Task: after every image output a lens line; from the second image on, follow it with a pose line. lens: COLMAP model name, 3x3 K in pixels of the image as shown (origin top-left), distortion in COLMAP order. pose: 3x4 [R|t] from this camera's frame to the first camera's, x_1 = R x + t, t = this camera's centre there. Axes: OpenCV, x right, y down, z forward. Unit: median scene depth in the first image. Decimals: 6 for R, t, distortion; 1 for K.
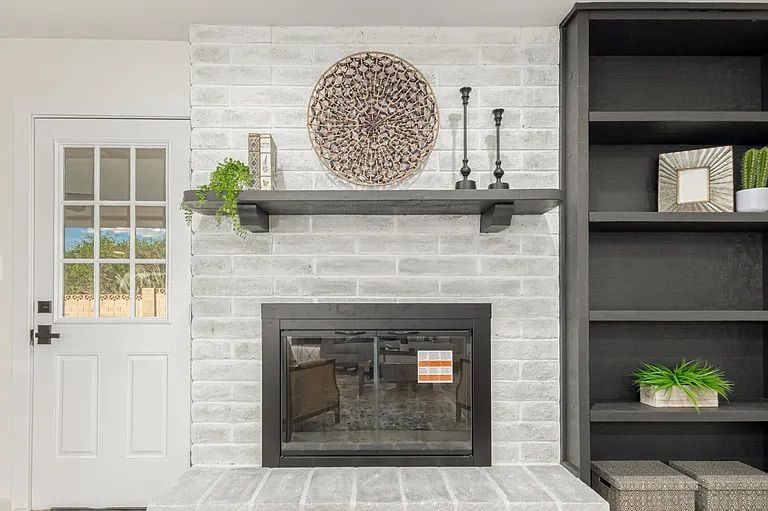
lens RADIAL K [[388.1, 0, 383.6], [0, 388.1, 297.5], [0, 0, 1]] dist [0.011395, -0.000155]
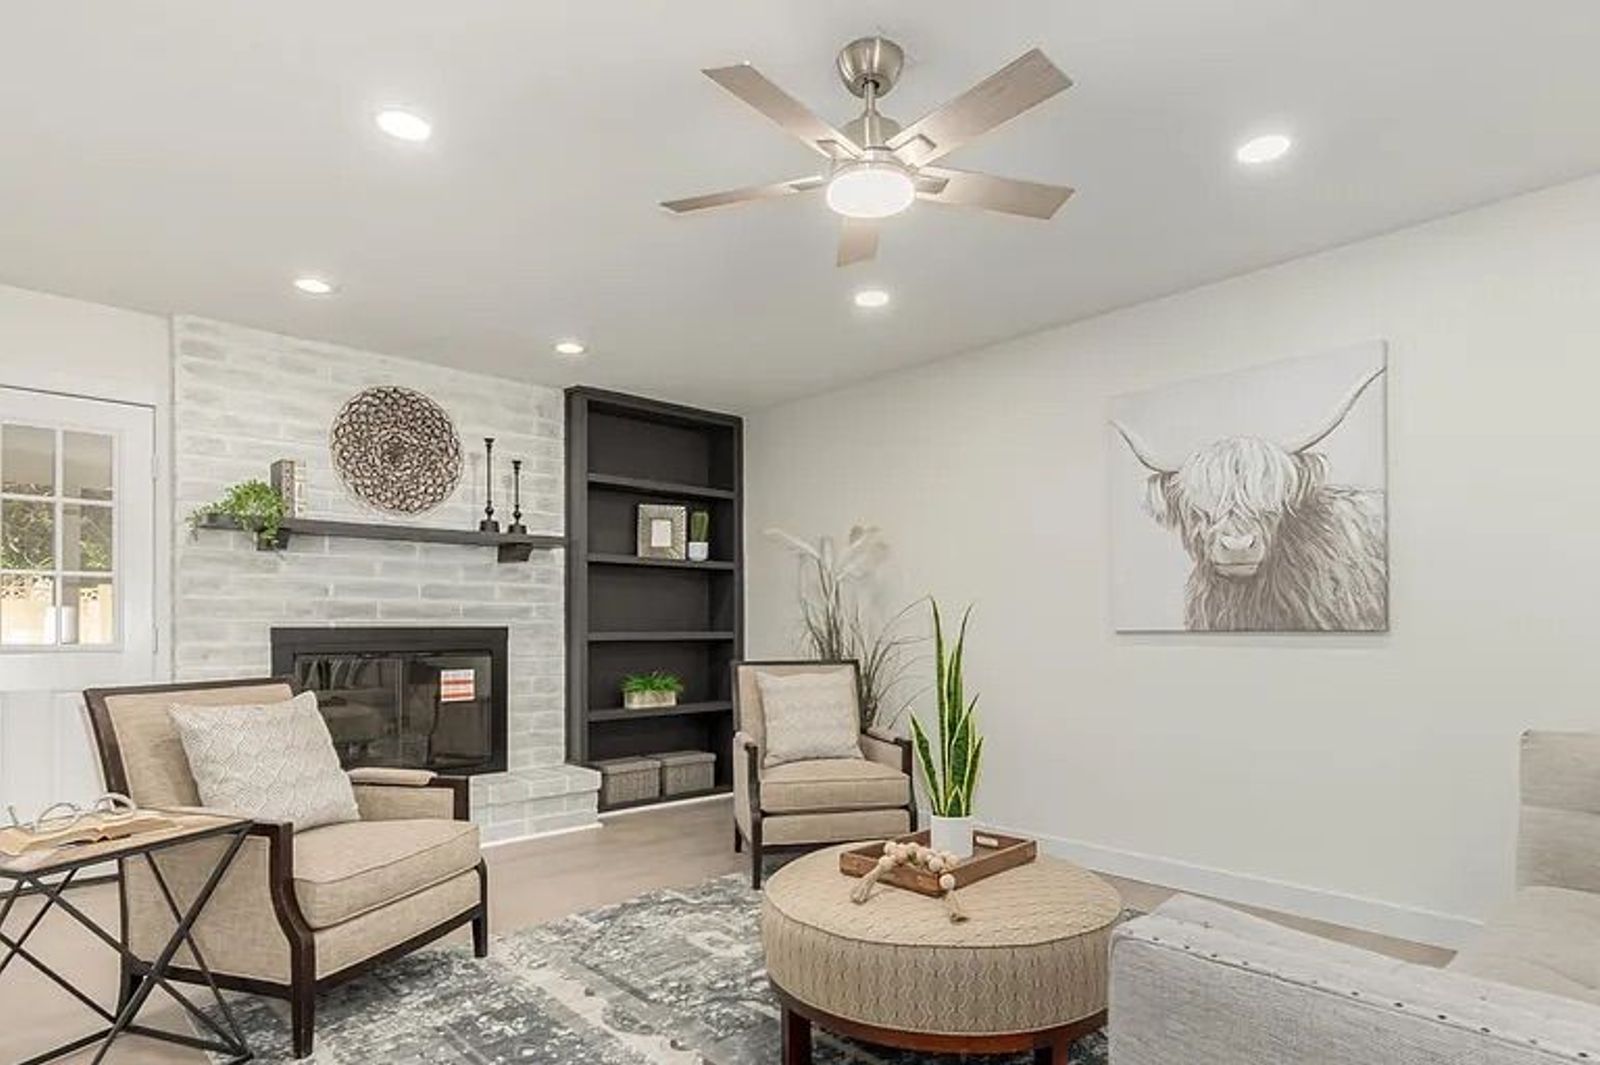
lens RADIAL K [[863.2, 0, 795.5], [0, 863.2, 619.8], [0, 0, 1]] dist [0.010437, 0.000387]
pose [[0.755213, 0.005492, 0.655457, -0.733920], [-0.003401, 0.999984, -0.004460, 0.003461], [-0.655471, 0.001139, 0.755220, -1.431954]]
